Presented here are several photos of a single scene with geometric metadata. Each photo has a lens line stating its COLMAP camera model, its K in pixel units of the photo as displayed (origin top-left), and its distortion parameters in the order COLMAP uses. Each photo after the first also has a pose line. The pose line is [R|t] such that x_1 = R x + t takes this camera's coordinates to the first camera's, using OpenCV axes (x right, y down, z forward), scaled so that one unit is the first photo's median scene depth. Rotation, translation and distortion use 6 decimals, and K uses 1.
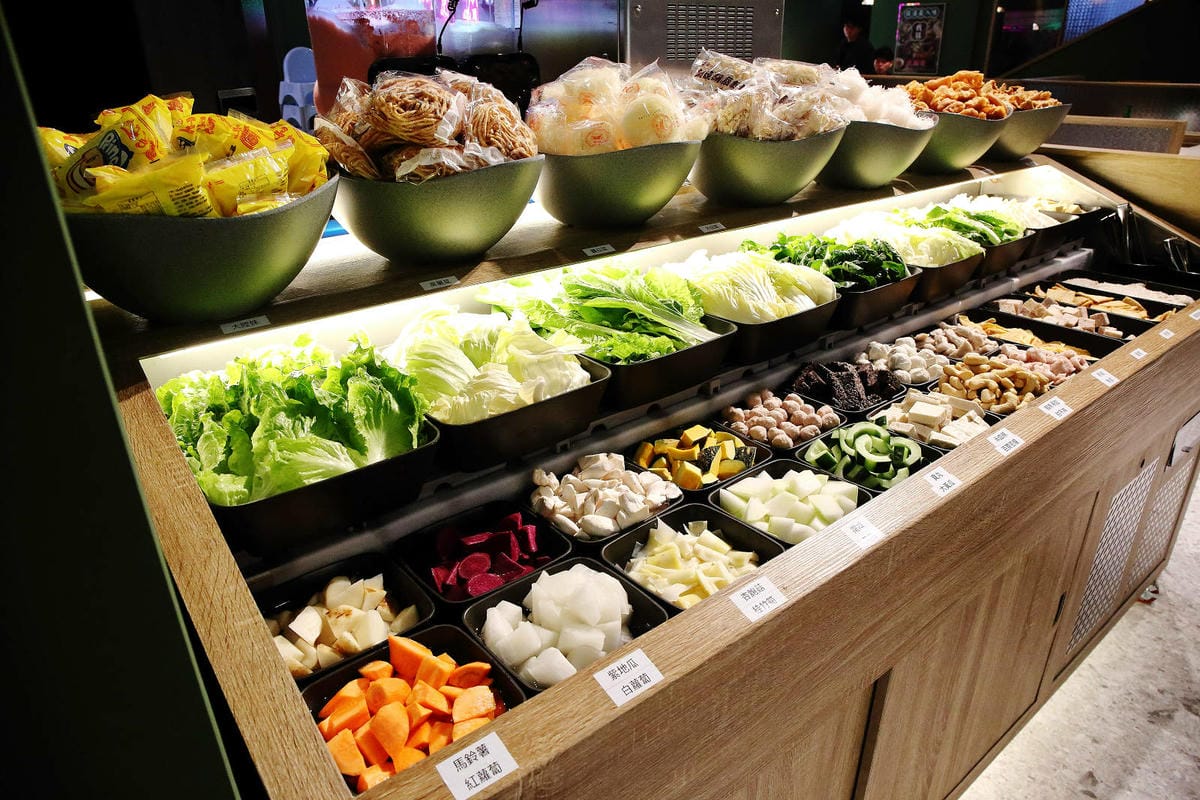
lens RADIAL K [[790.6, 0, 605.7], [0, 790.6, 397.0], [0, 0, 1]] dist [-0.021126, 0.007924]
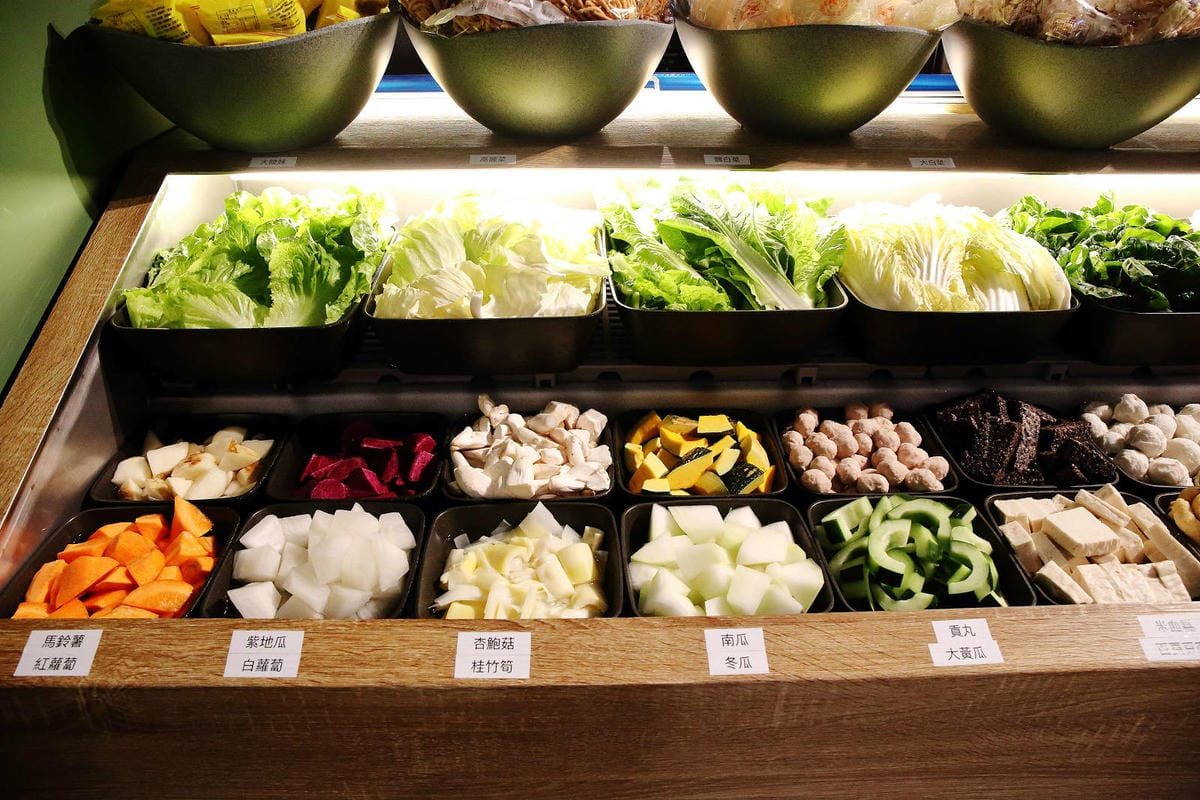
lens RADIAL K [[790.6, 0, 605.7], [0, 790.6, 397.0], [0, 0, 1]] dist [-0.021126, 0.007924]
pose [[0.789257, 0.347377, -0.506362, 0.448665], [-0.265015, 0.936553, 0.229426, -0.137661], [0.553932, -0.046883, 0.831241, 0.344770]]
